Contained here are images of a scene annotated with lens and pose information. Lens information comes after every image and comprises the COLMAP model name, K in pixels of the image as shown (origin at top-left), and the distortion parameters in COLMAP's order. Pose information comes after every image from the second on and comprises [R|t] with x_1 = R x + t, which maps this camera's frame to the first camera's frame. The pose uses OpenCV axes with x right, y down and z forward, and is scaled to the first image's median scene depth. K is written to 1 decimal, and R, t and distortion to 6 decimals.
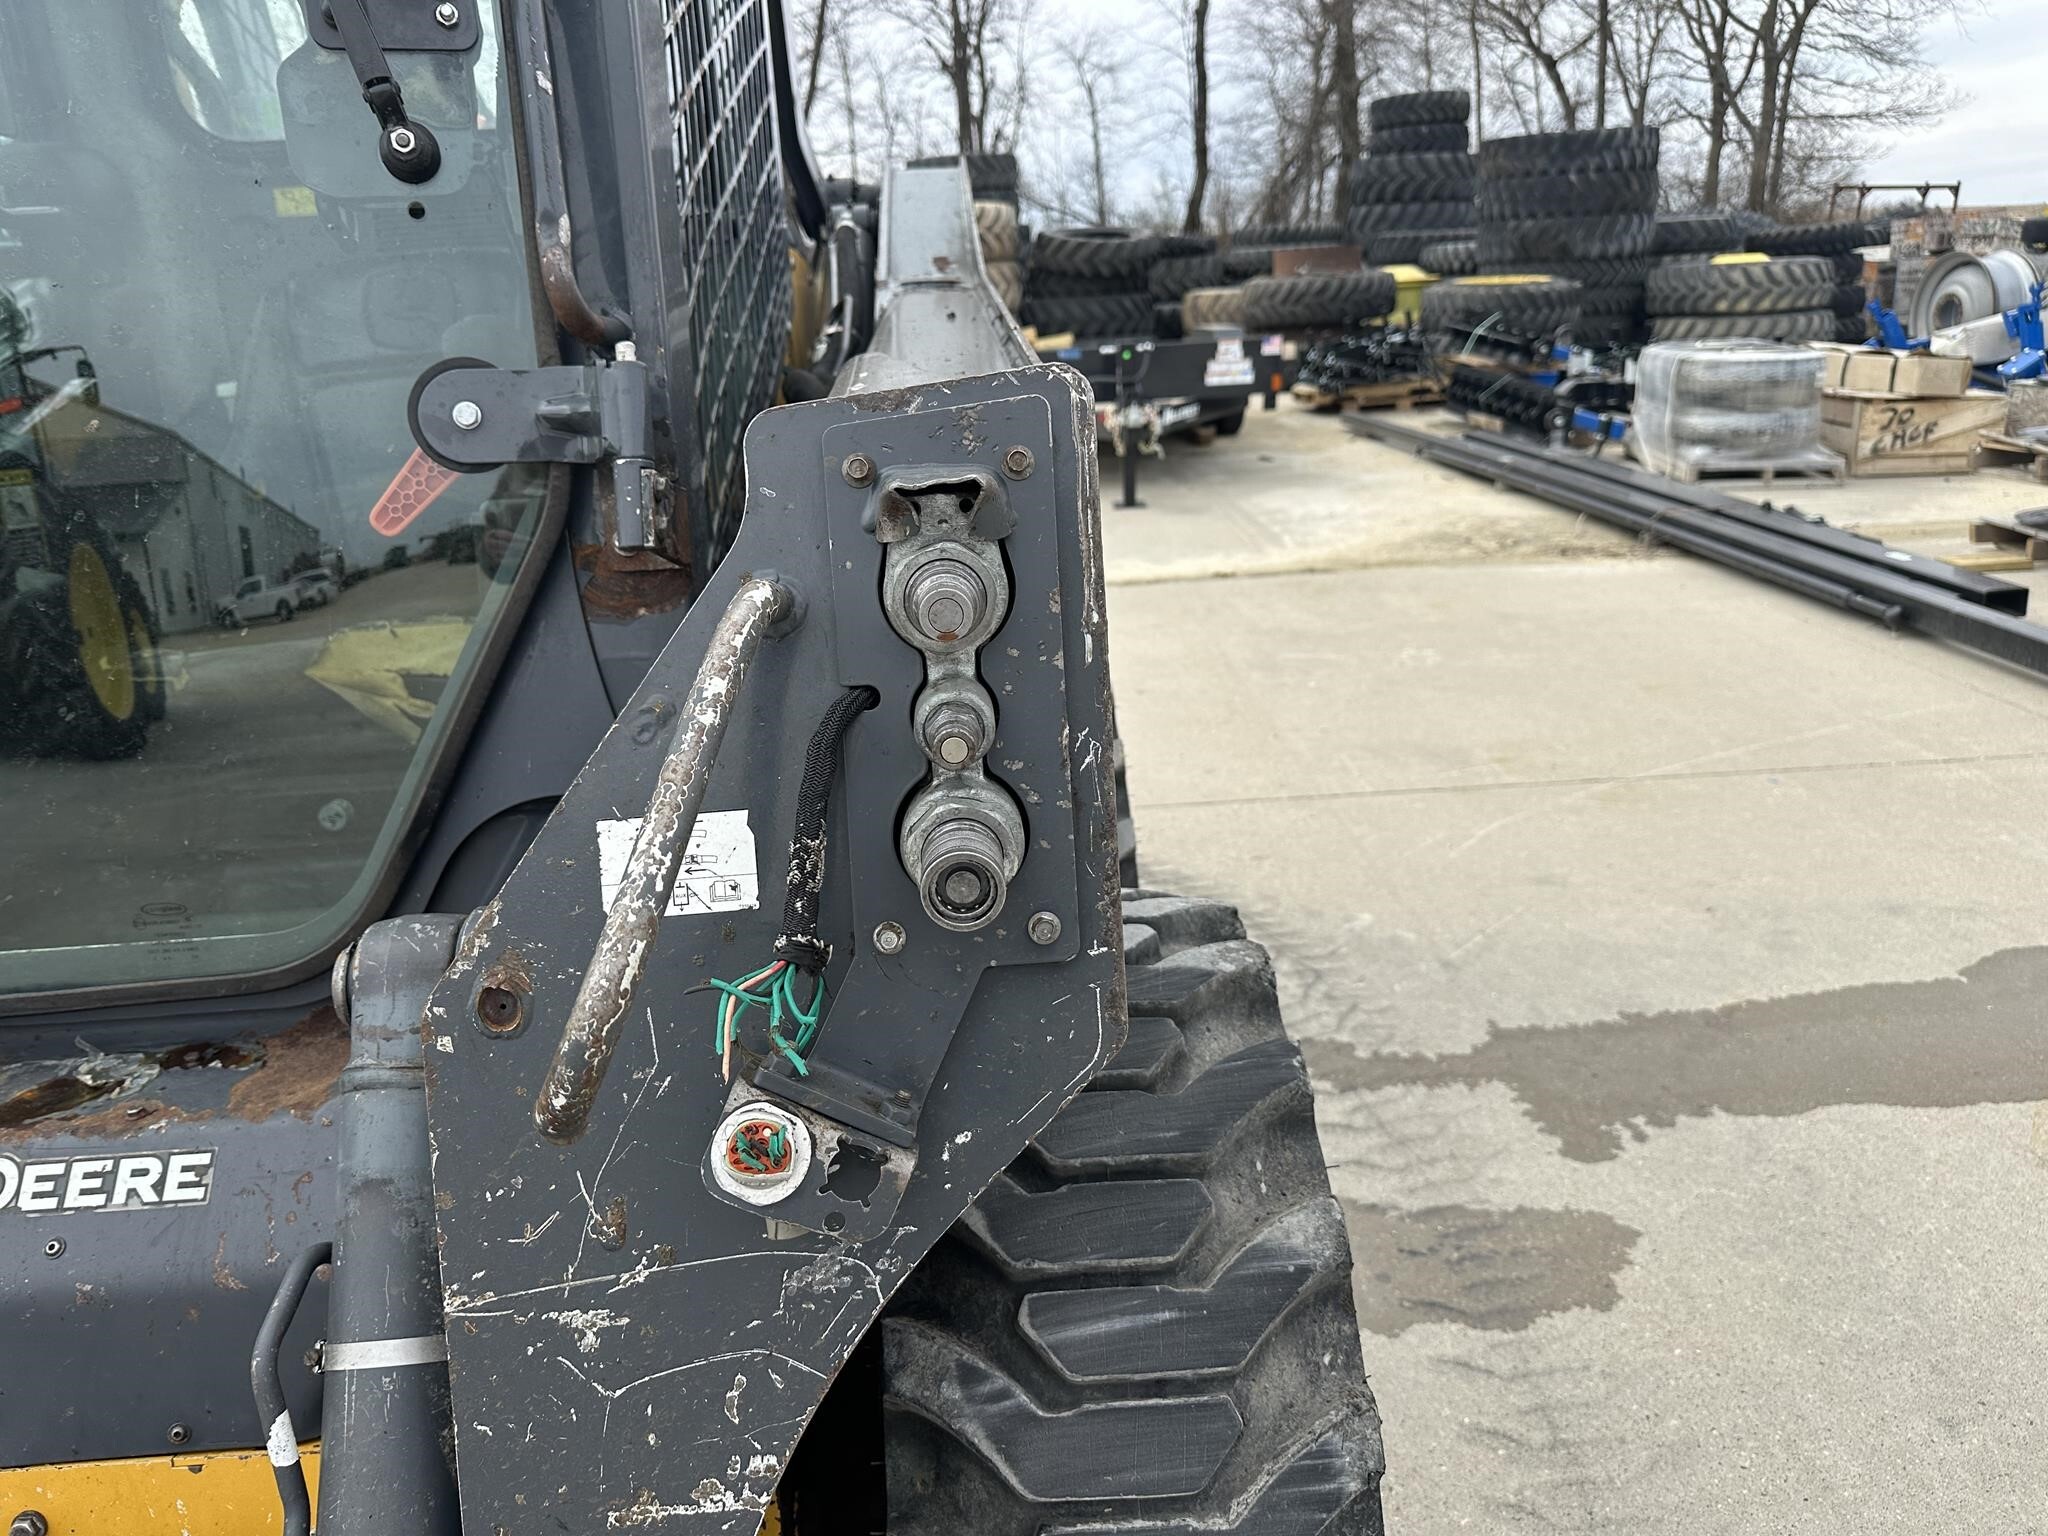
lens RADIAL K [[1421.3, 0, 1003.2], [0, 1421.3, 770.3], [0, 0, 1]] dist [0.007157, -0.024833]
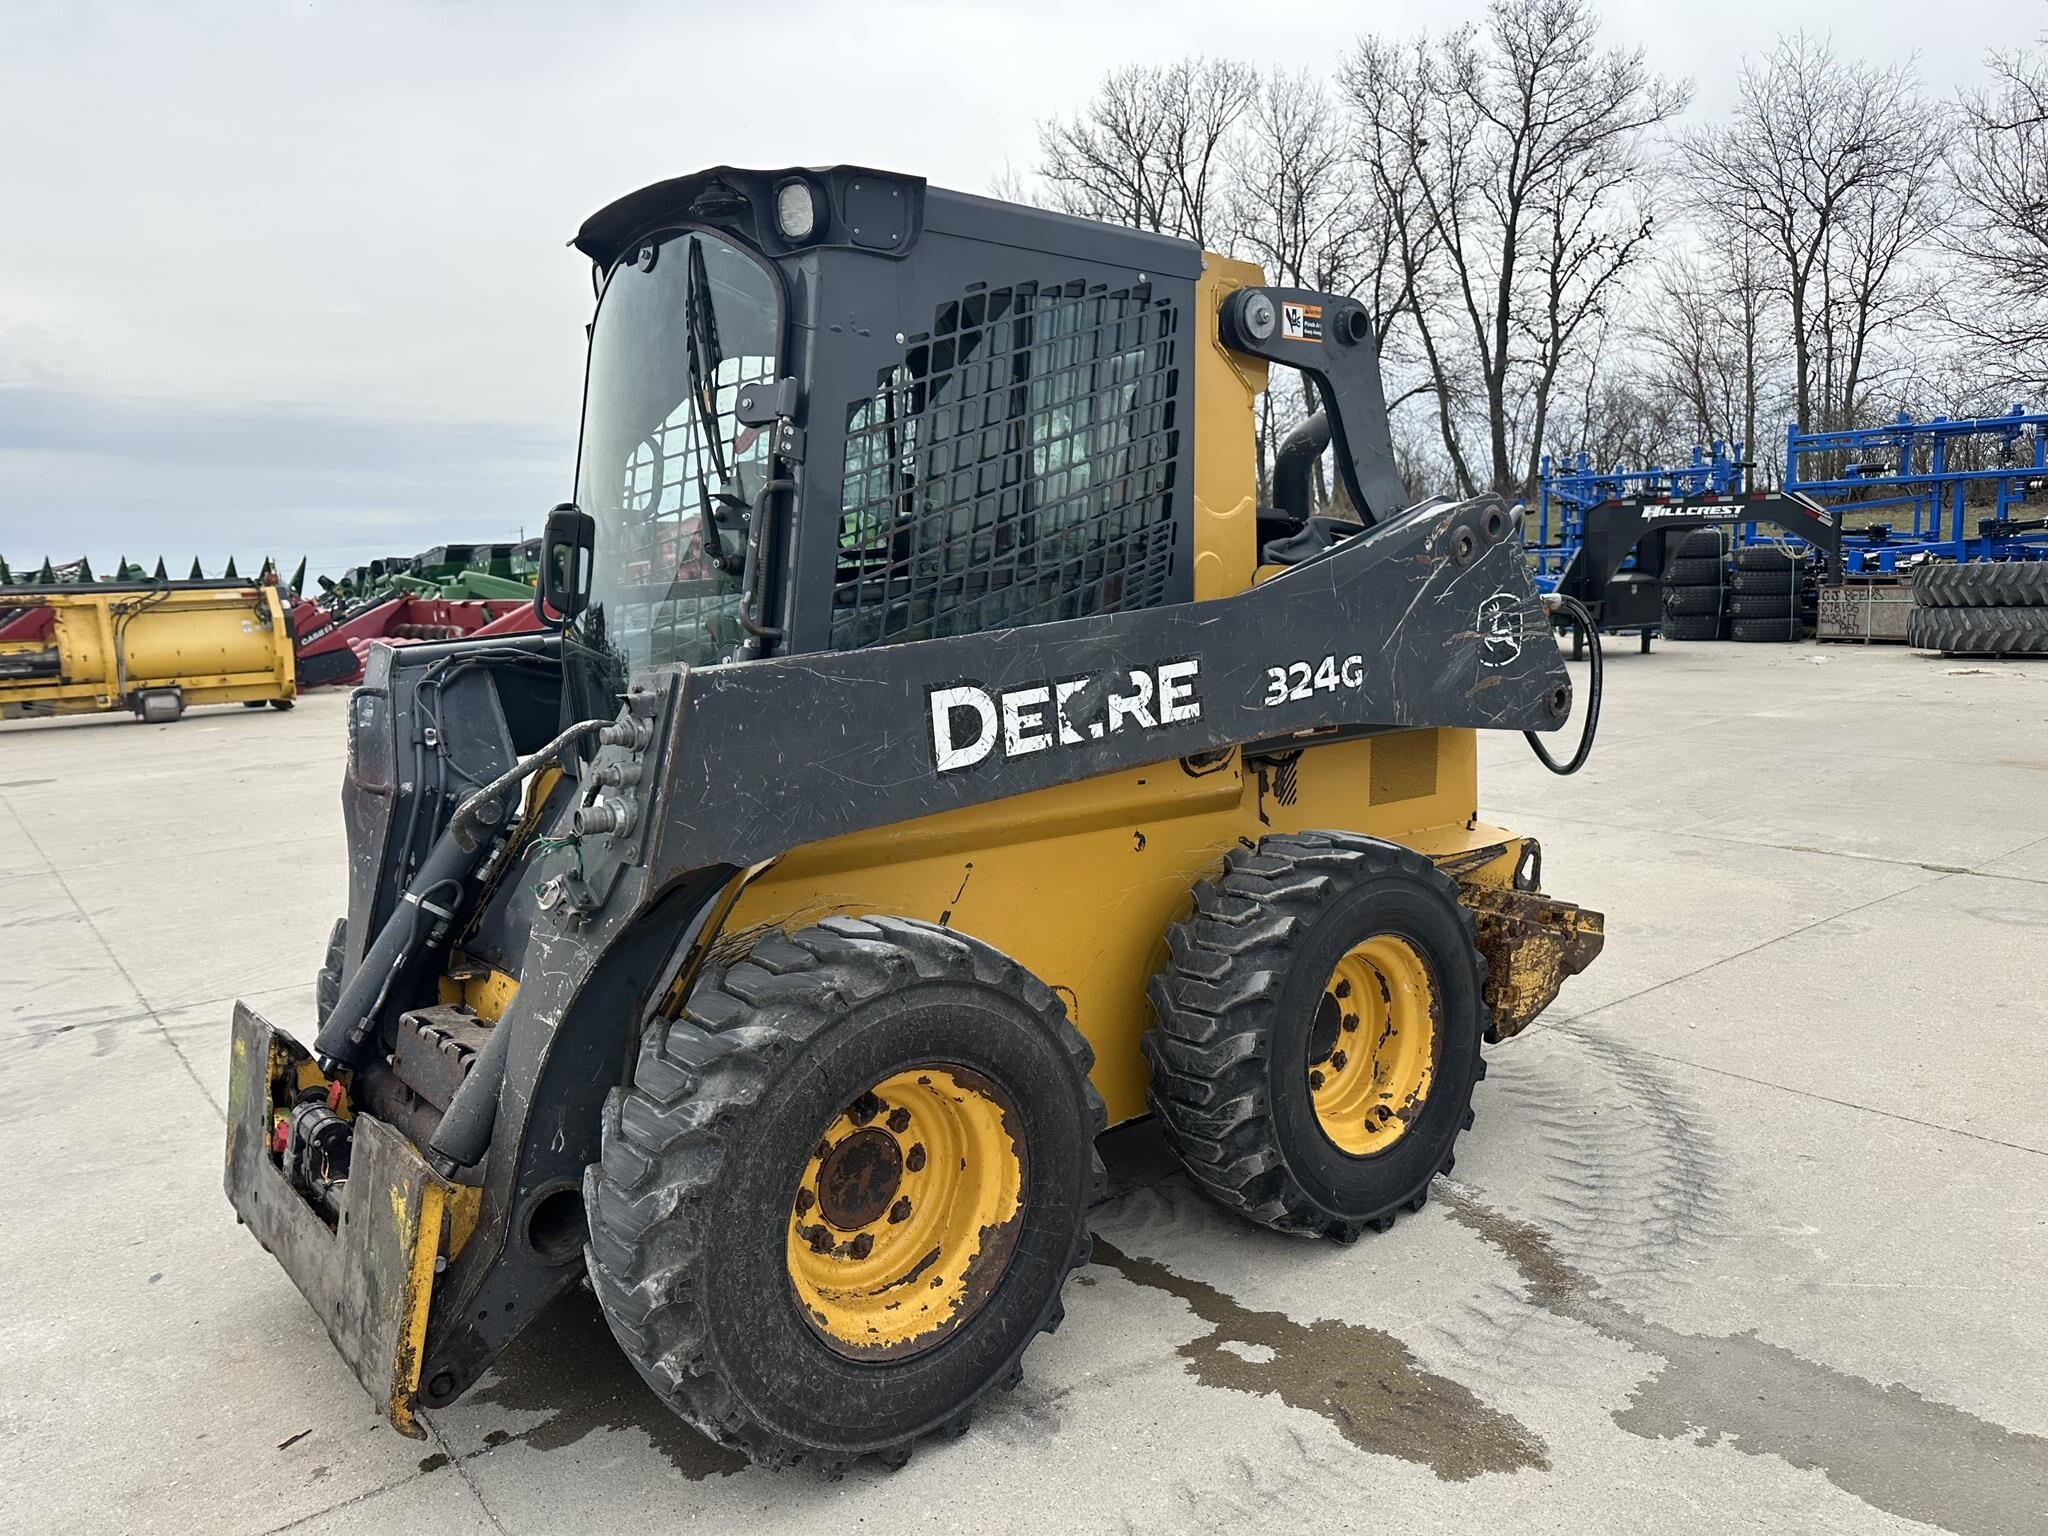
lens RADIAL K [[1436.6, 0, 1080.3], [0, 1436.6, 764.5], [0, 0, 1]] dist [0.075713, -0.105034]
pose [[0.624951, 0.140012, -0.768006, 2.375344], [-0.254117, 0.966691, -0.030550, -0.162252], [0.738147, 0.214255, 0.639714, -0.220788]]
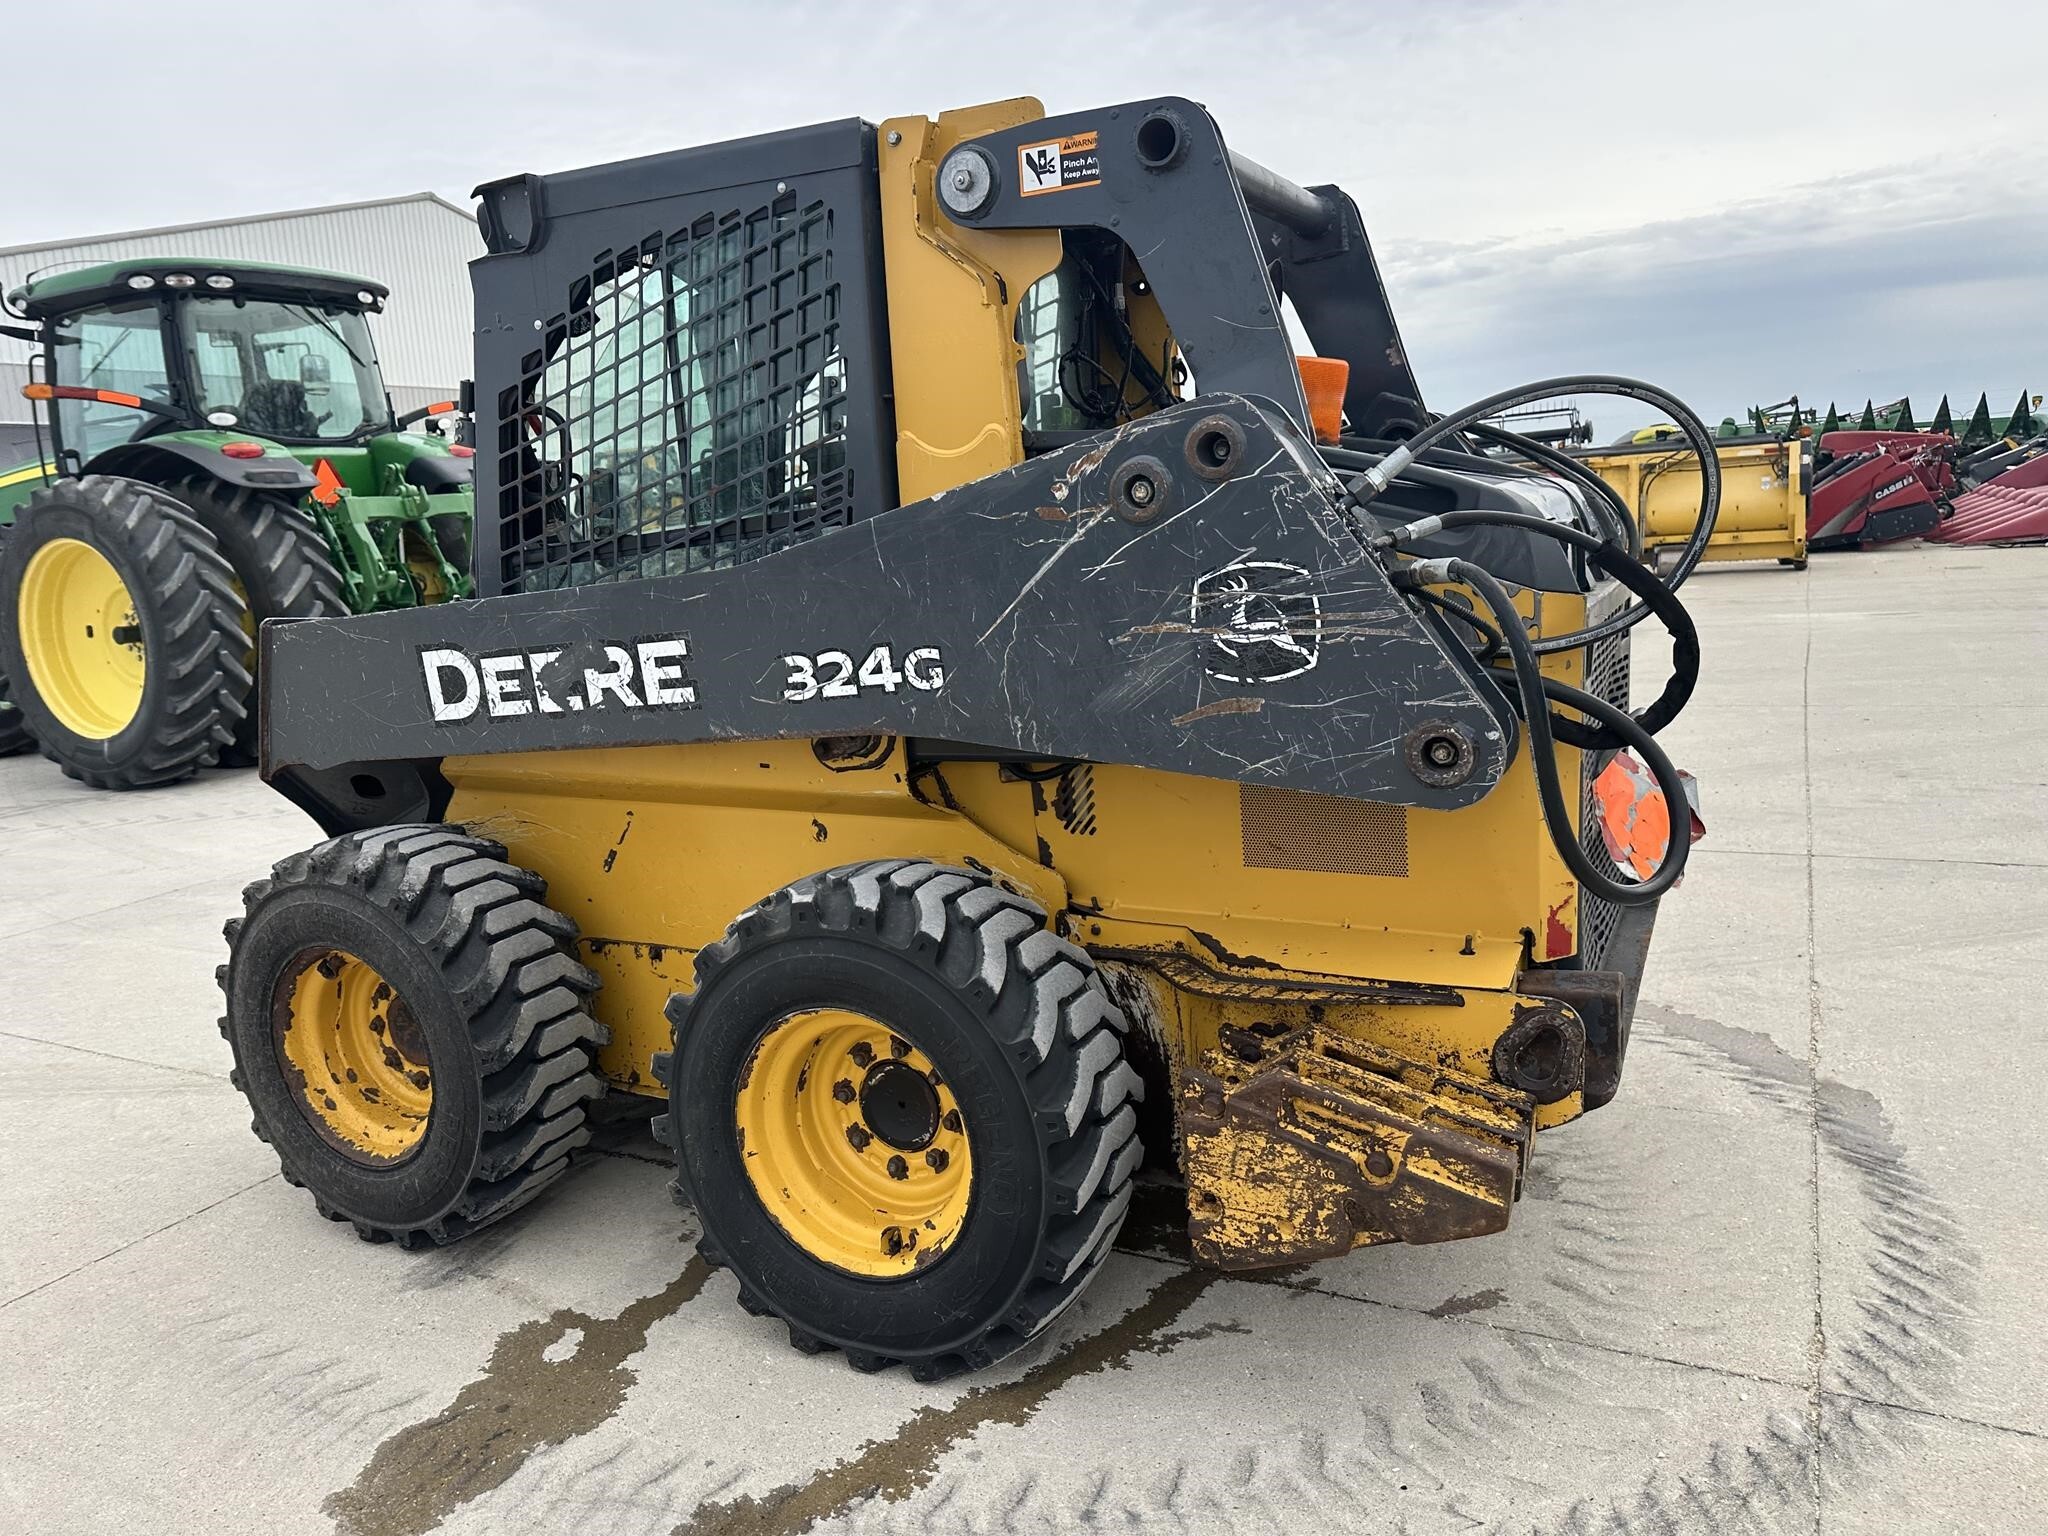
lens RADIAL K [[1458.7, 0, 1058.0], [0, 1458.7, 775.6], [0, 0, 1]] dist [0.113656, -0.176548]
pose [[-0.477201, 0.247405, -0.843250, 2.243964], [-0.190660, 0.907550, 0.374167, -1.589360], [0.857862, 0.339327, -0.385914, 3.955416]]
